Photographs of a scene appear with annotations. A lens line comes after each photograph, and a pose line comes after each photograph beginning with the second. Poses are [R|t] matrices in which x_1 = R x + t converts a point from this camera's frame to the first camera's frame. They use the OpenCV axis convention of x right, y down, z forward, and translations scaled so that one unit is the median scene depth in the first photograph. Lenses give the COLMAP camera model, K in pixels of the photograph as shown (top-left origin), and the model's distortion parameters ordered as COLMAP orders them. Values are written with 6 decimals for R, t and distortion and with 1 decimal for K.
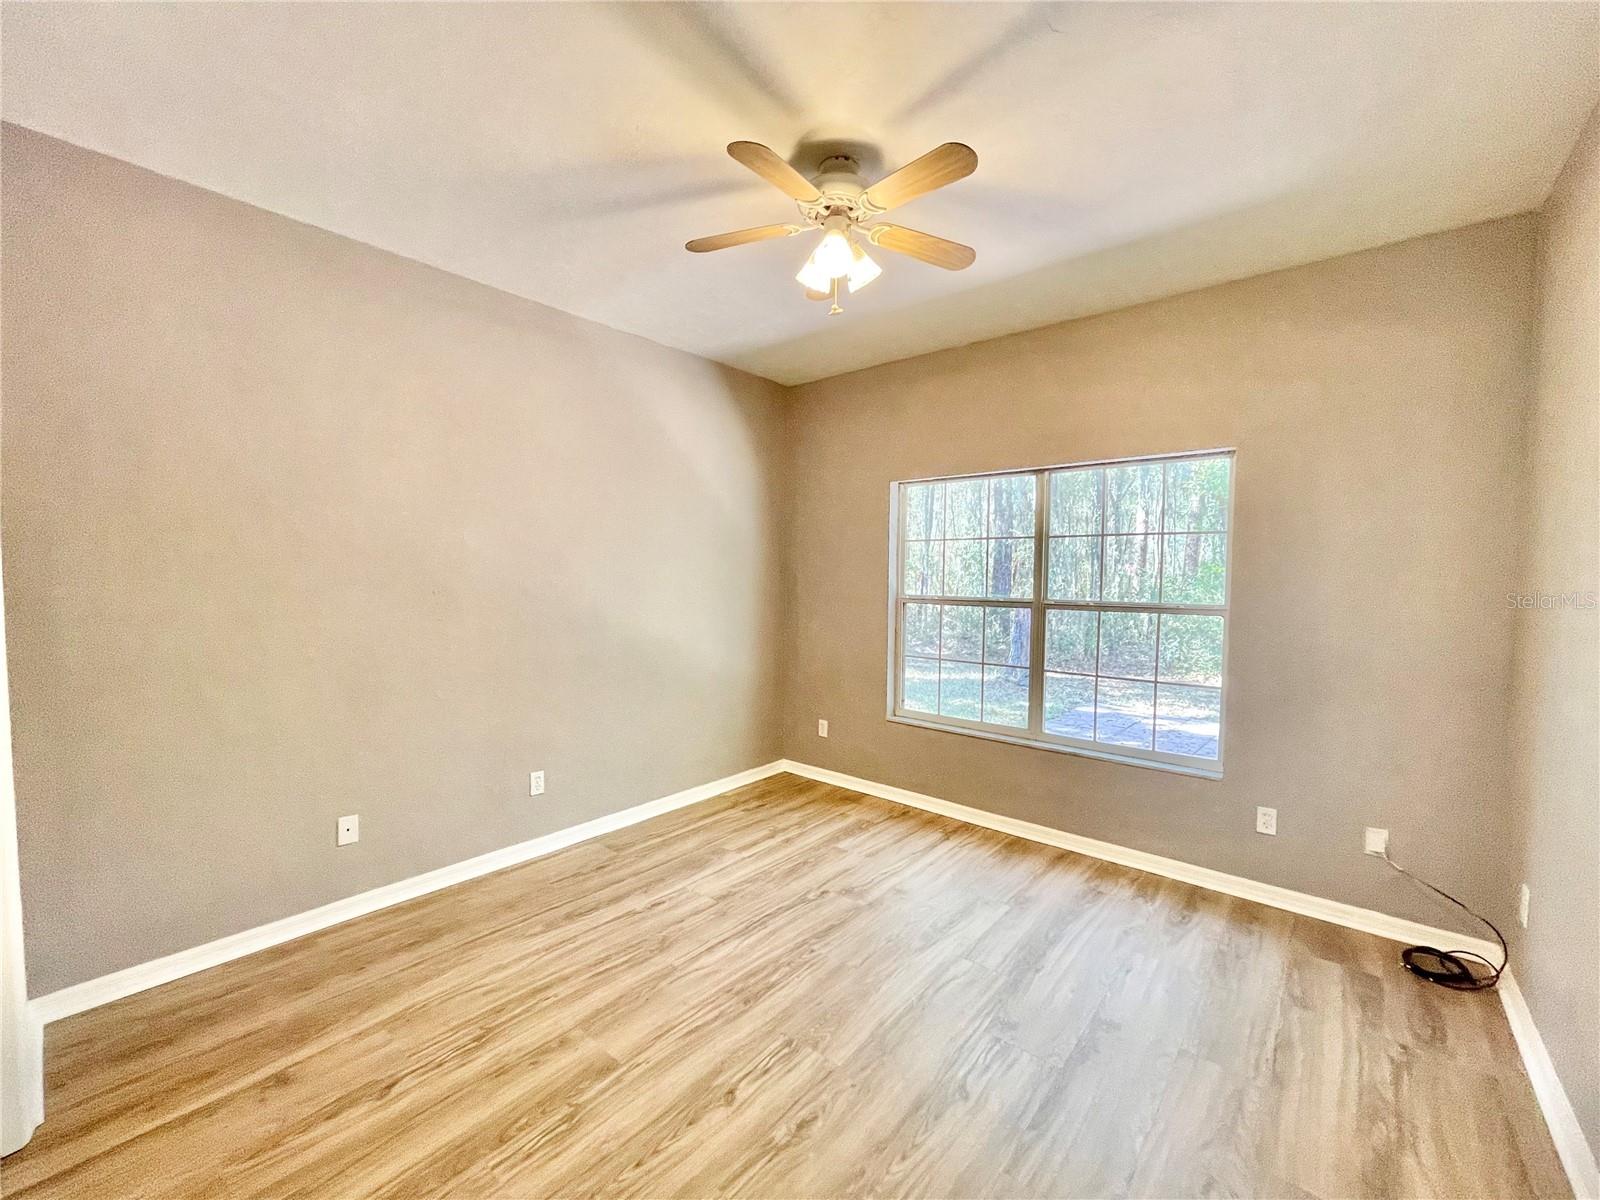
lens RADIAL K [[636.2, 0, 800.0], [0, 636.2, 600.0], [0, 0, 1]] dist [0.010768, 0.000322]
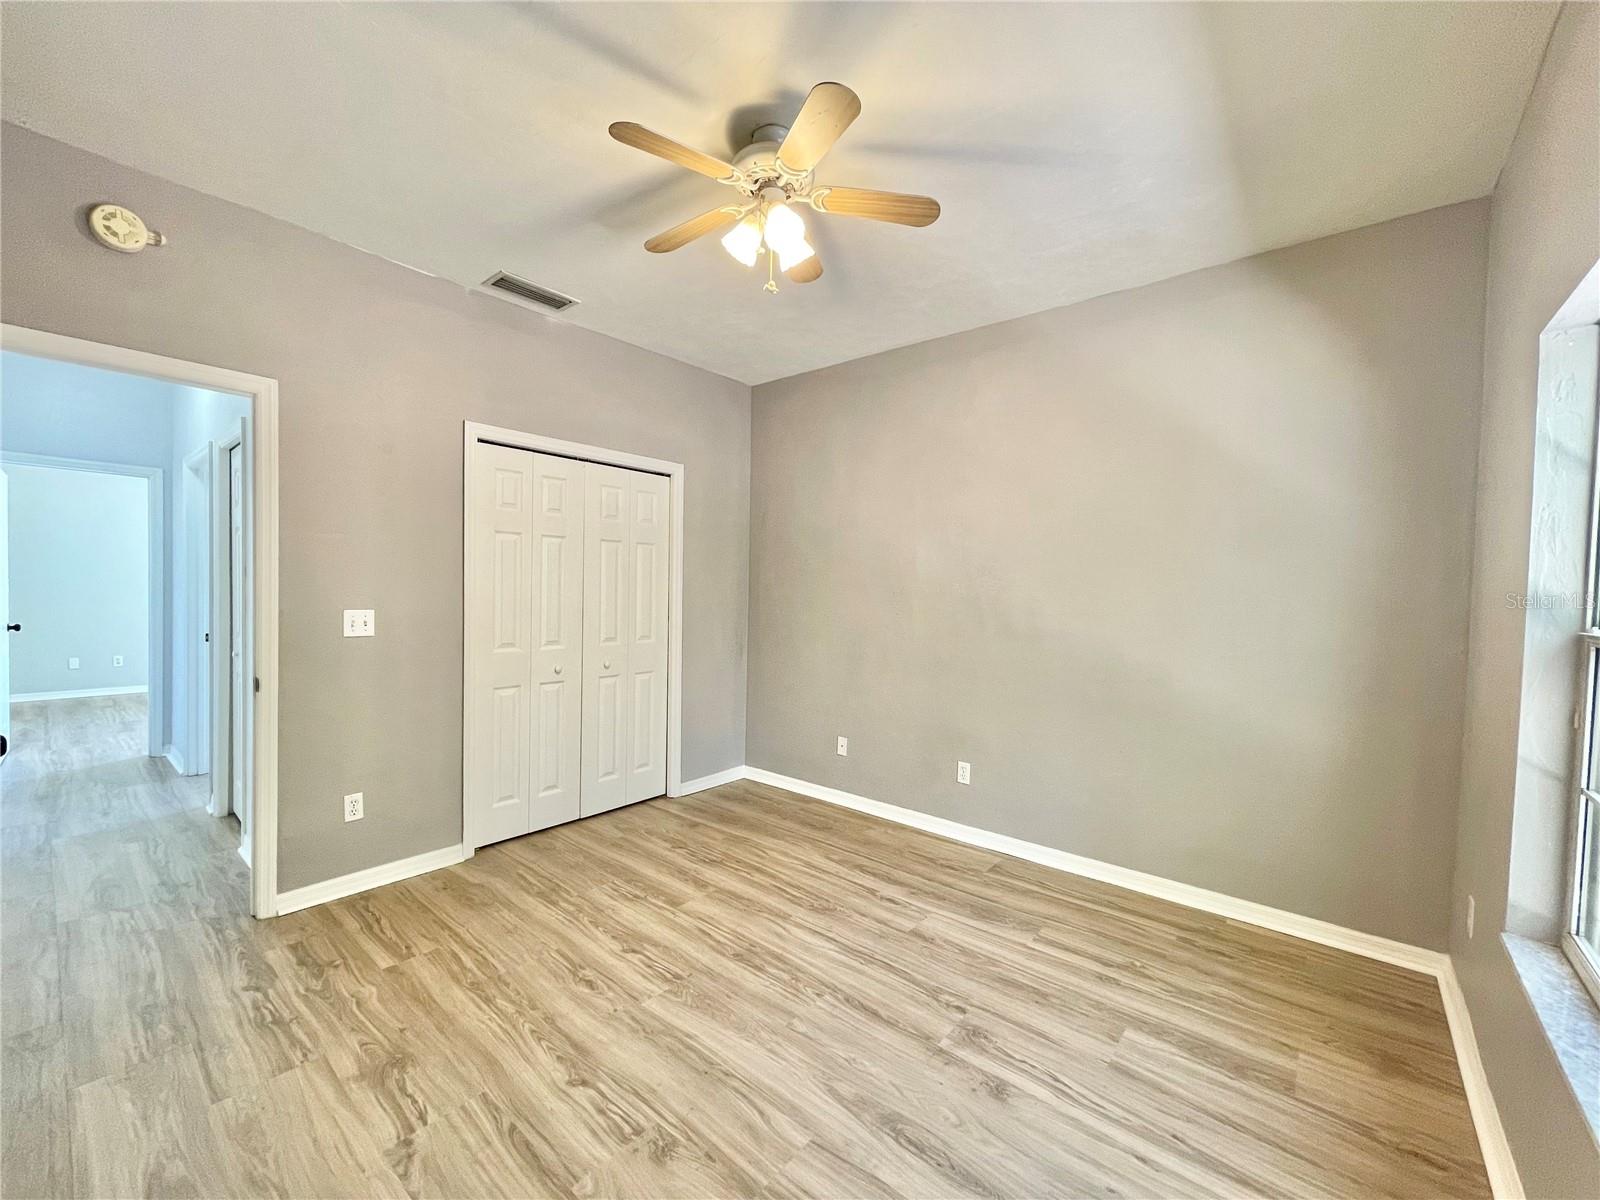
lens RADIAL K [[650.3, 0, 800.0], [0, 650.3, 600.0], [0, 0, 1]] dist [0.011169, 0.000326]
pose [[0.014950, 0.010345, -0.999835, 0.847491], [-0.054900, 0.998447, 0.009510, 0.001849], [0.998380, 0.054749, 0.015494, 0.867373]]
